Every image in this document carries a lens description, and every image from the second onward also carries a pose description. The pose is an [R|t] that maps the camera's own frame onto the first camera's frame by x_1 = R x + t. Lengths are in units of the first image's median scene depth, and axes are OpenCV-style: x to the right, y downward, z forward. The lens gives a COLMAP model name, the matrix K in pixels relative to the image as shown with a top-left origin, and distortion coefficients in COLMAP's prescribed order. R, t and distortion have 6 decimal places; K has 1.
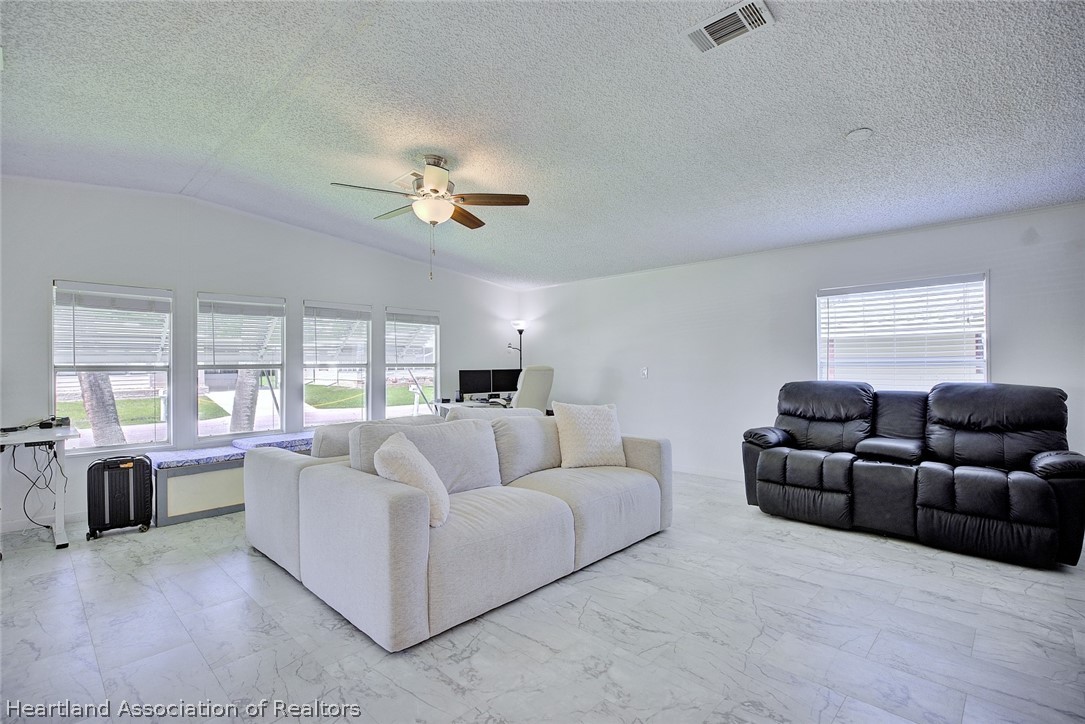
lens RADIAL K [[514.1, 0, 539.9], [0, 514.1, 362.8], [0, 0, 1]] dist [0.000551, -0.000409]
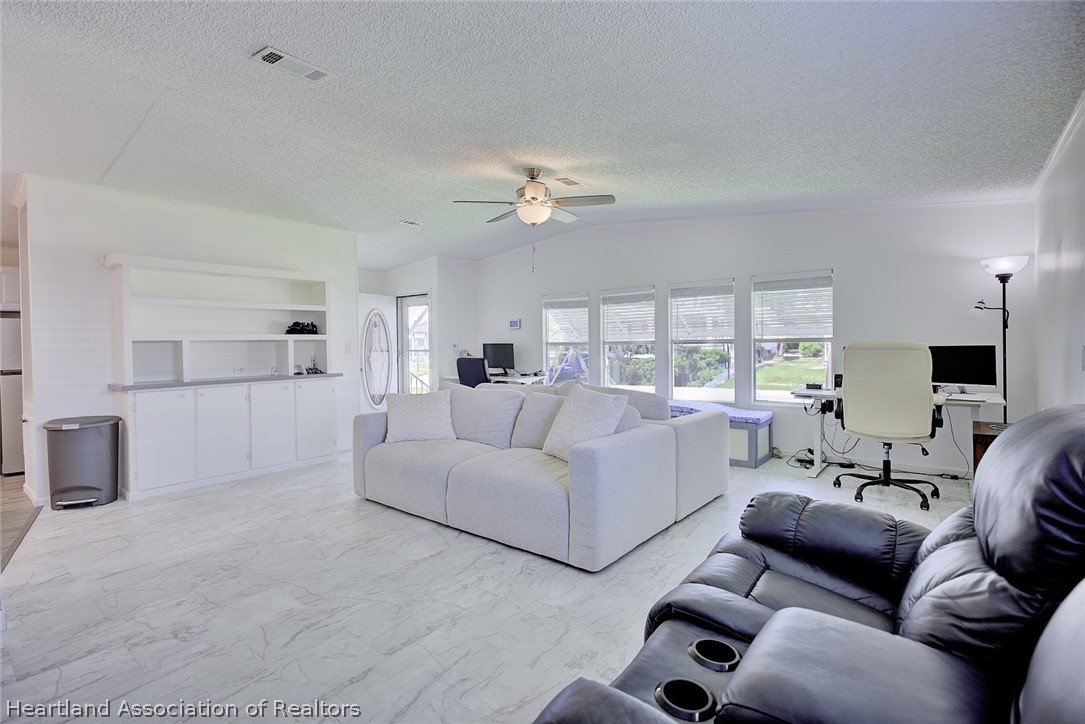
lens RADIAL K [[511.0, 0, 514.8], [0, 511.0, 352.3], [0, 0, 1]] dist [-0.005311, -0.000401]
pose [[0.051477, 0.023182, -0.998405, 0.907892], [0.016955, 0.999566, 0.024083, -0.004533], [0.998530, -0.018168, 0.051062, 0.825392]]
